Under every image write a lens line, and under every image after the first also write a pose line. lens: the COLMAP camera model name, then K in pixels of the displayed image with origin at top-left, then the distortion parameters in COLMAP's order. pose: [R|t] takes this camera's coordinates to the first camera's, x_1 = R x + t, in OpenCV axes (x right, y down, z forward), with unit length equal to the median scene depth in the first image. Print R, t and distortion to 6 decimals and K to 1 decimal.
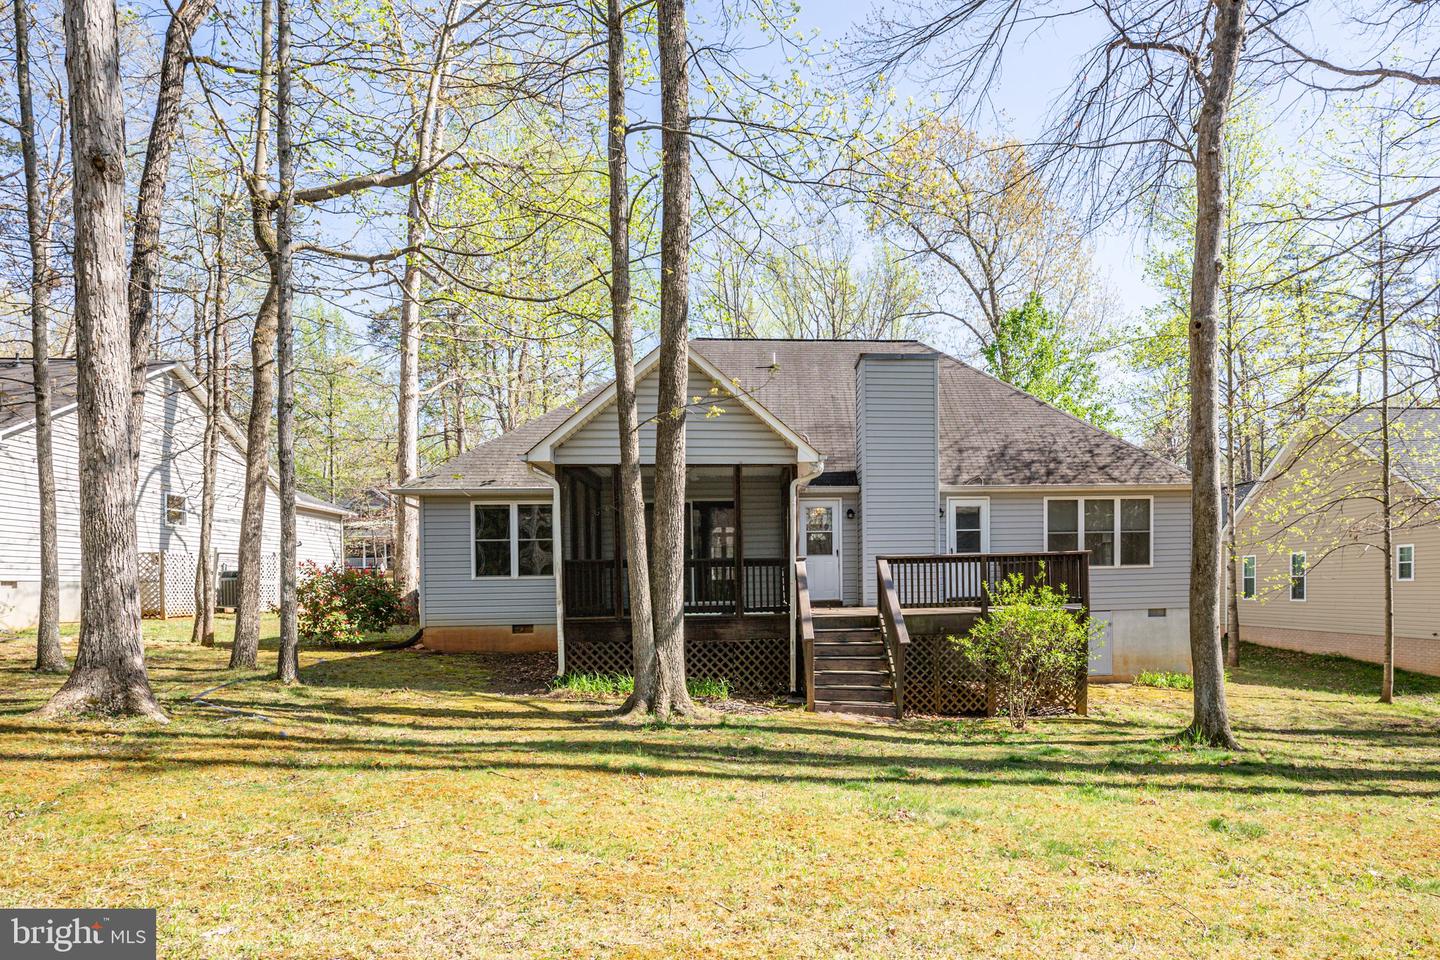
lens RADIAL K [[855.7, 0, 724.0], [0, 855.7, 479.1], [0, 0, 1]] dist [-0.004003, -0.000103]
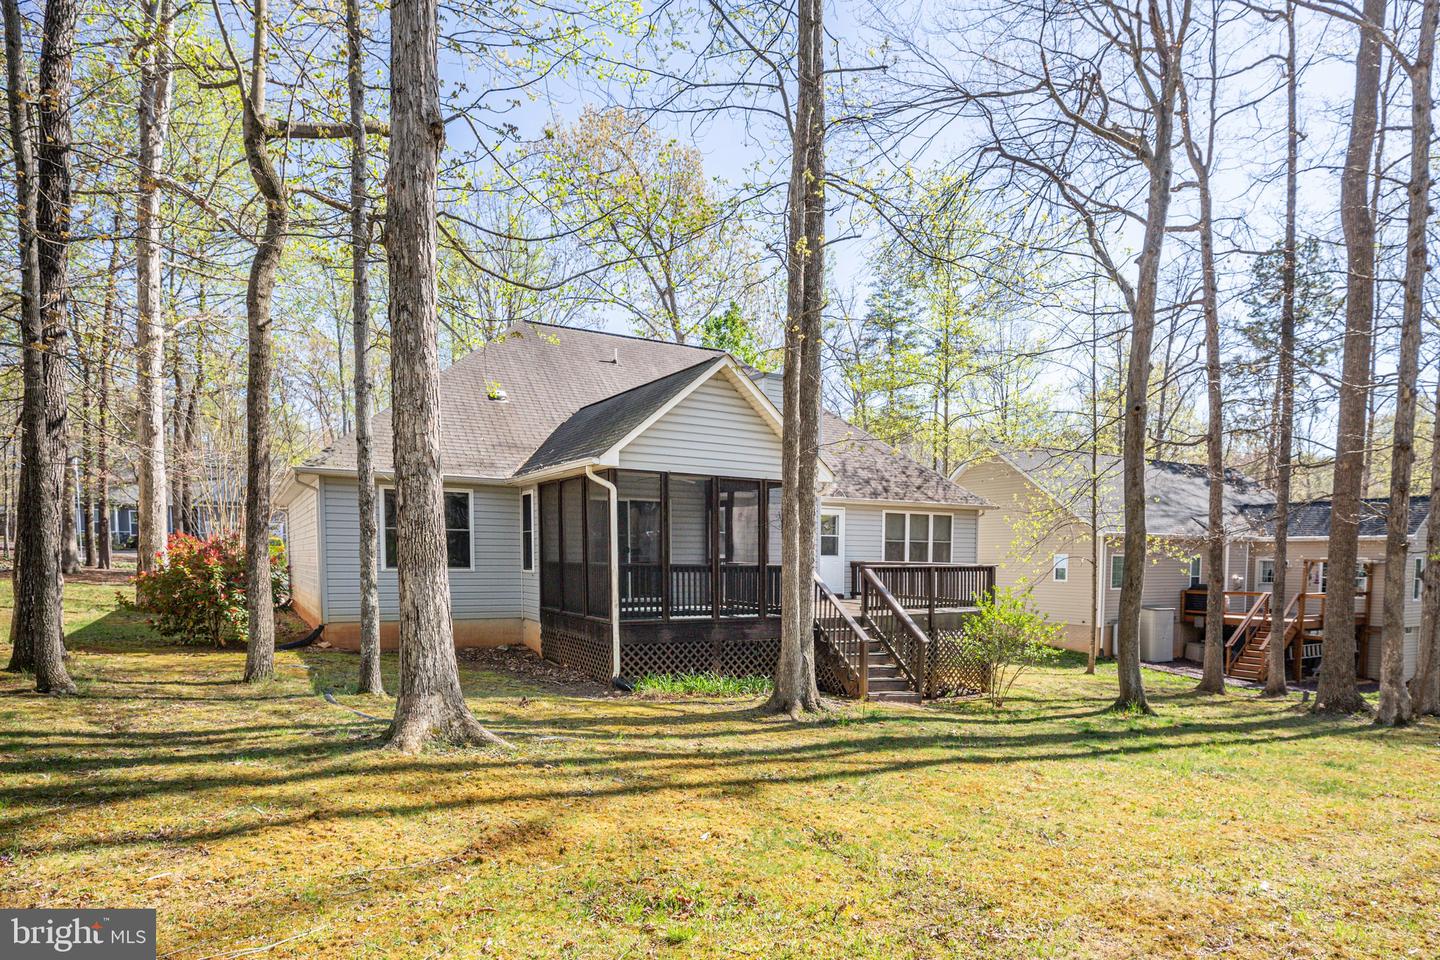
lens RADIAL K [[858.2, 0, 726.2], [0, 858.2, 485.9], [0, 0, 1]] dist [-0.013612, -0.000661]
pose [[0.902438, 0.062156, 0.426313, -0.509920], [-0.076791, 0.996899, 0.017208, -0.024310], [-0.423921, -0.048266, 0.904412, 0.030589]]
